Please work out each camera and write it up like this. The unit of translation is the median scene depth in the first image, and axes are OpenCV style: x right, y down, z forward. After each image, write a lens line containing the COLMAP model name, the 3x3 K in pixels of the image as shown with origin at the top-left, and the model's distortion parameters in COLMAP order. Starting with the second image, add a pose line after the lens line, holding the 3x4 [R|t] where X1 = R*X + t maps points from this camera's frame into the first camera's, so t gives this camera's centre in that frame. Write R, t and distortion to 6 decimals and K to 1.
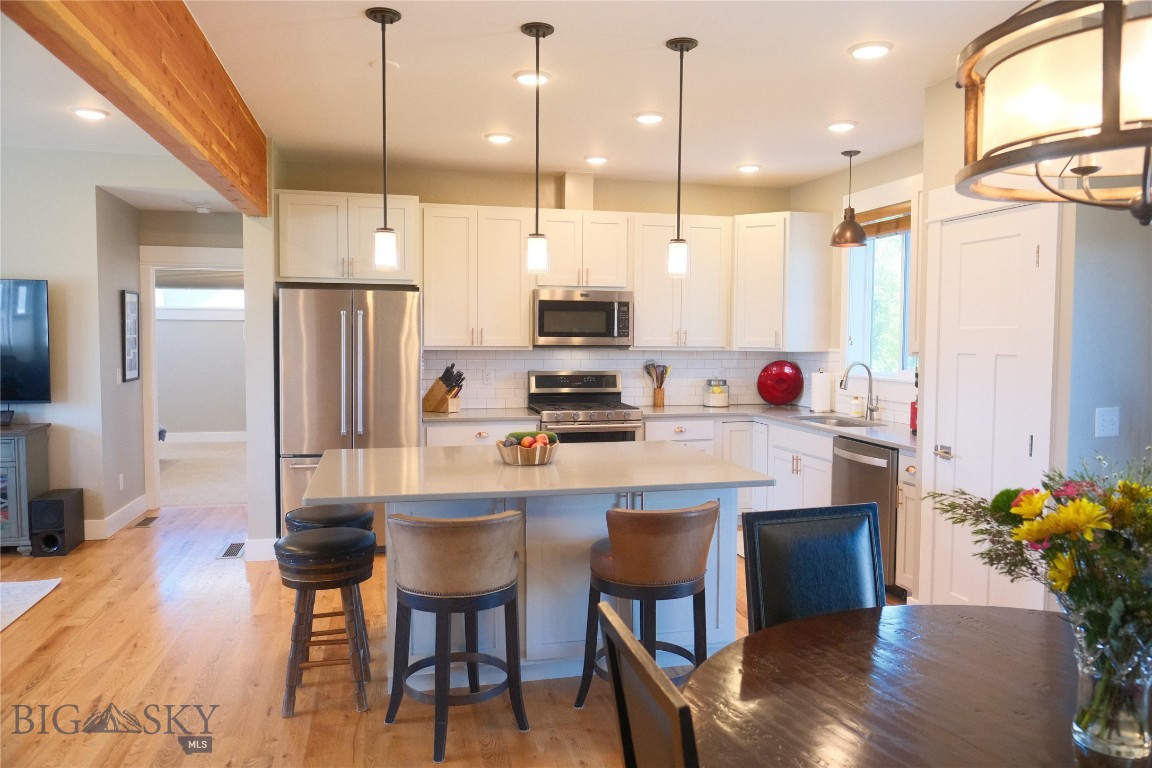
lens RADIAL K [[820.6, 0, 576.0], [0, 820.6, 384.0], [0, 0, 1]] dist [-0.003192, 0.002605]
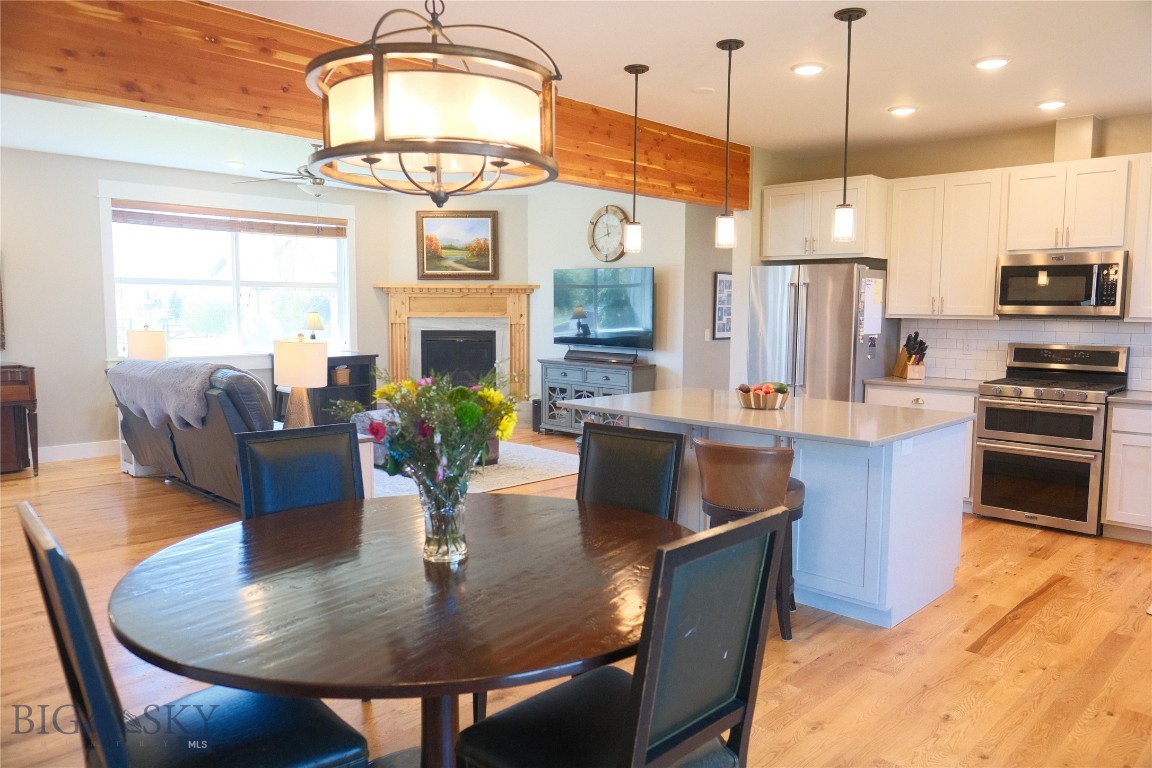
lens RADIAL K [[787.9, 0, 595.3], [0, 787.9, 397.8], [0, 0, 1]] dist [0.000690, 0.001244]
pose [[0.547828, 0.094935, -0.831187, 0.459203], [-0.057922, 0.995460, 0.075522, 0.006497], [0.834584, 0.006771, 0.550840, 0.113087]]
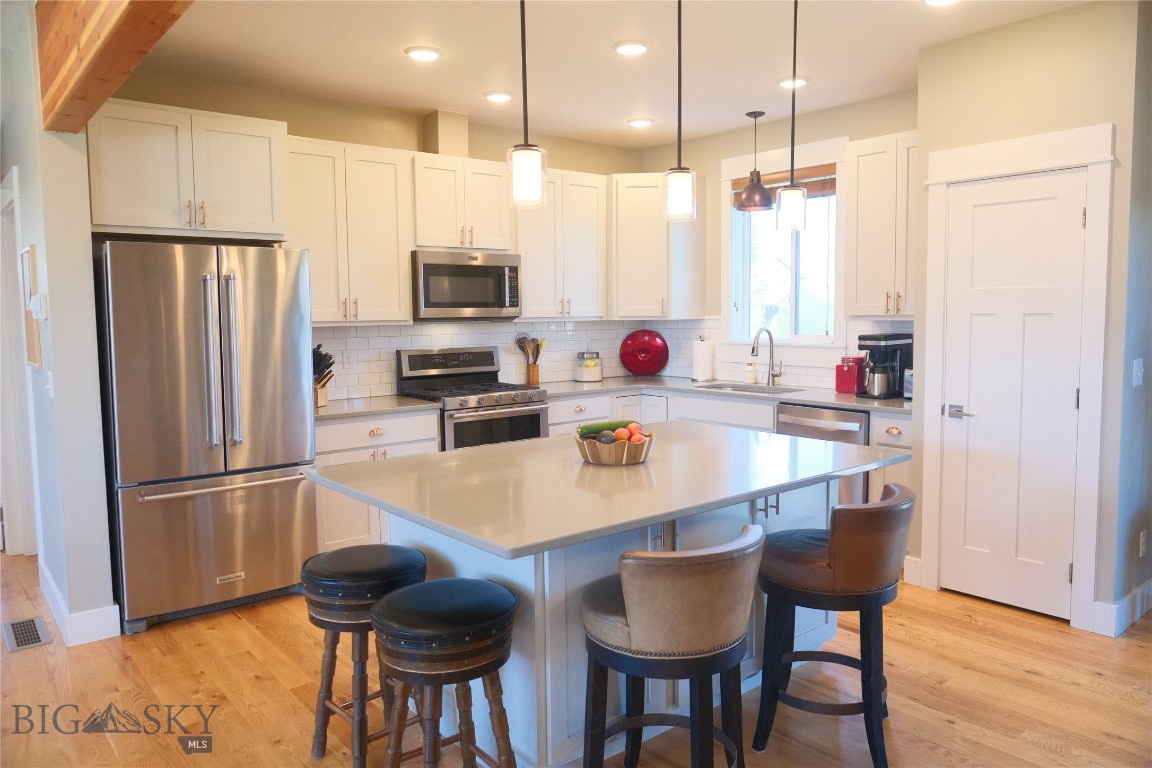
lens RADIAL K [[820.6, 0, 576.0], [0, 820.6, 384.0], [0, 0, 1]] dist [-0.003192, 0.002605]
pose [[0.899251, -0.055074, 0.433952, -0.270158], [0.042242, 0.998339, 0.039166, -0.006930], [-0.435389, -0.016889, 0.900084, 0.186765]]
